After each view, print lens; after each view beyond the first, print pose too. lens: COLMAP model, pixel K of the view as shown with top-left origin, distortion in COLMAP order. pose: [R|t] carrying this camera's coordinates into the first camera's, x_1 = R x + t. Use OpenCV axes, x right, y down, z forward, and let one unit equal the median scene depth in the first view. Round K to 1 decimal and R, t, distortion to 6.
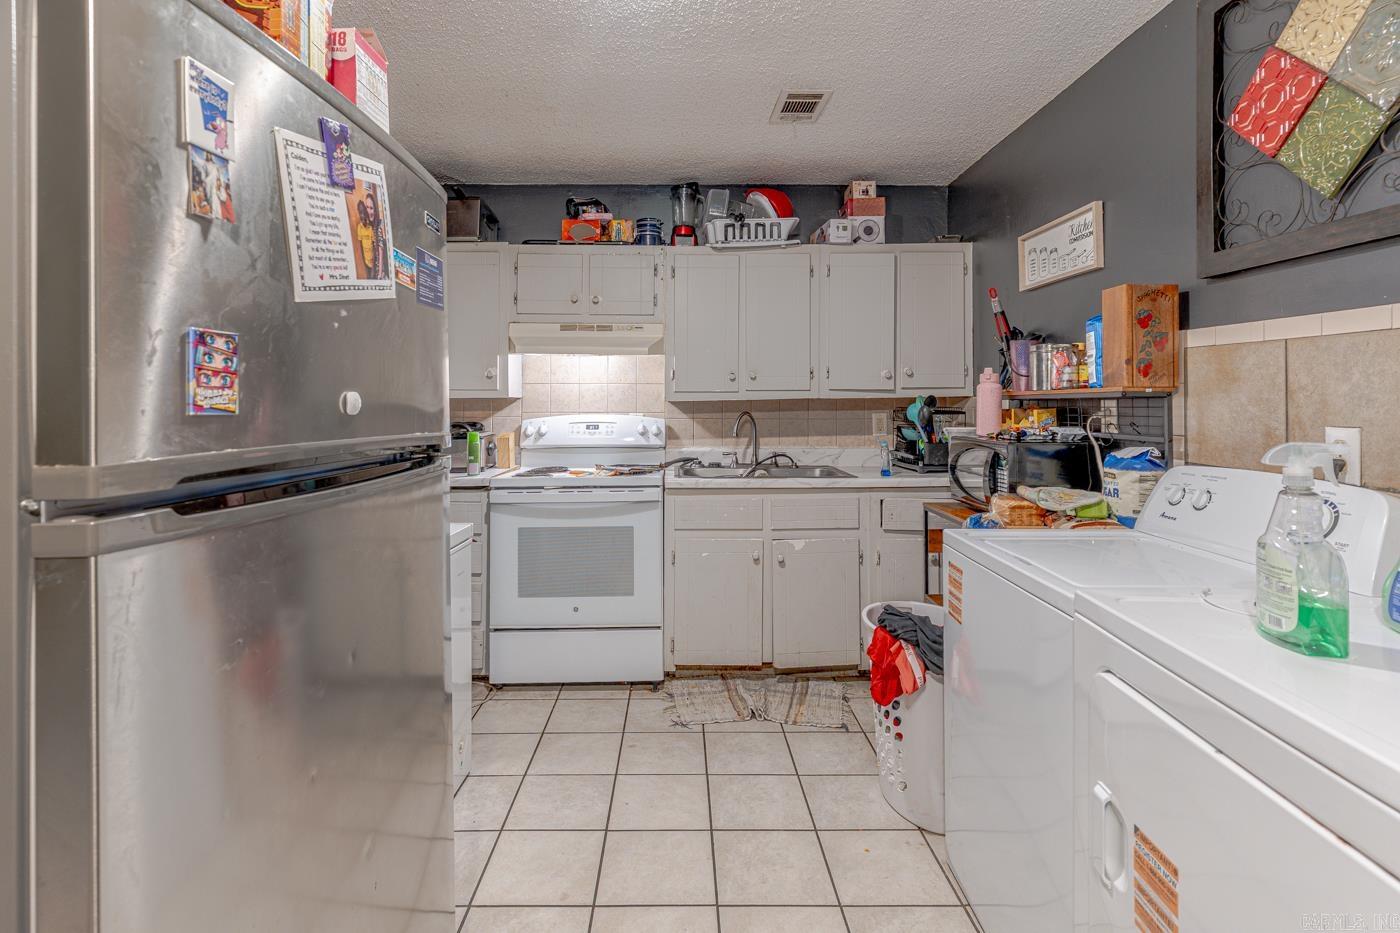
lens RADIAL K [[670.2, 0, 676.4], [0, 670.2, 418.0], [0, 0, 1]] dist [0.002721, 0.001073]
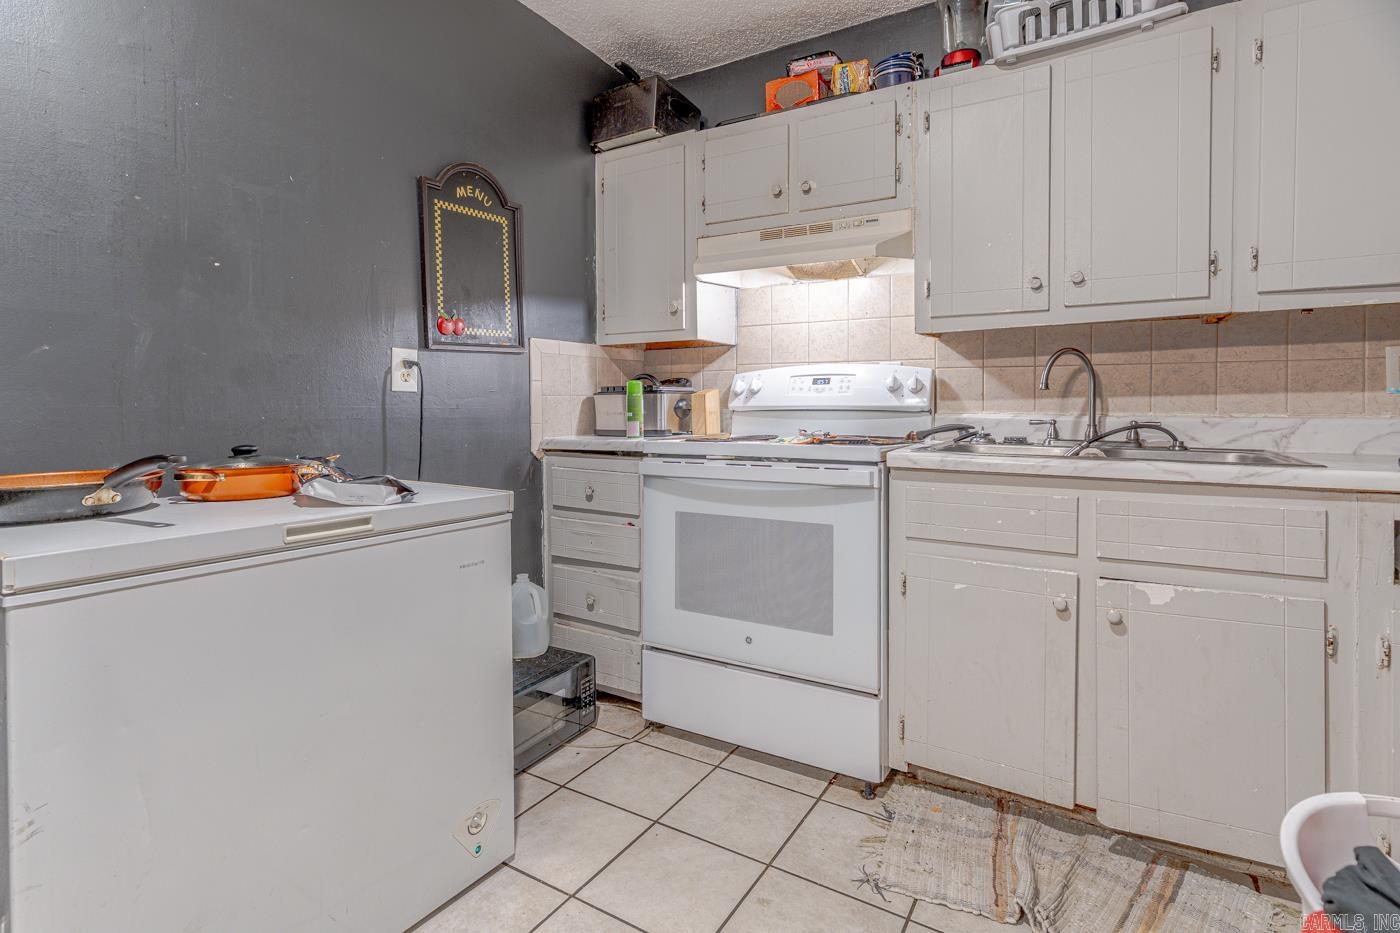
lens RADIAL K [[670.2, 0, 676.4], [0, 670.2, 418.0], [0, 0, 1]] dist [0.002721, 0.001073]
pose [[0.850419, 0.012710, -0.525953, 0.125757], [-0.010263, 0.999919, 0.007569, 0.052543], [0.526006, -0.001039, 0.850480, 0.351897]]
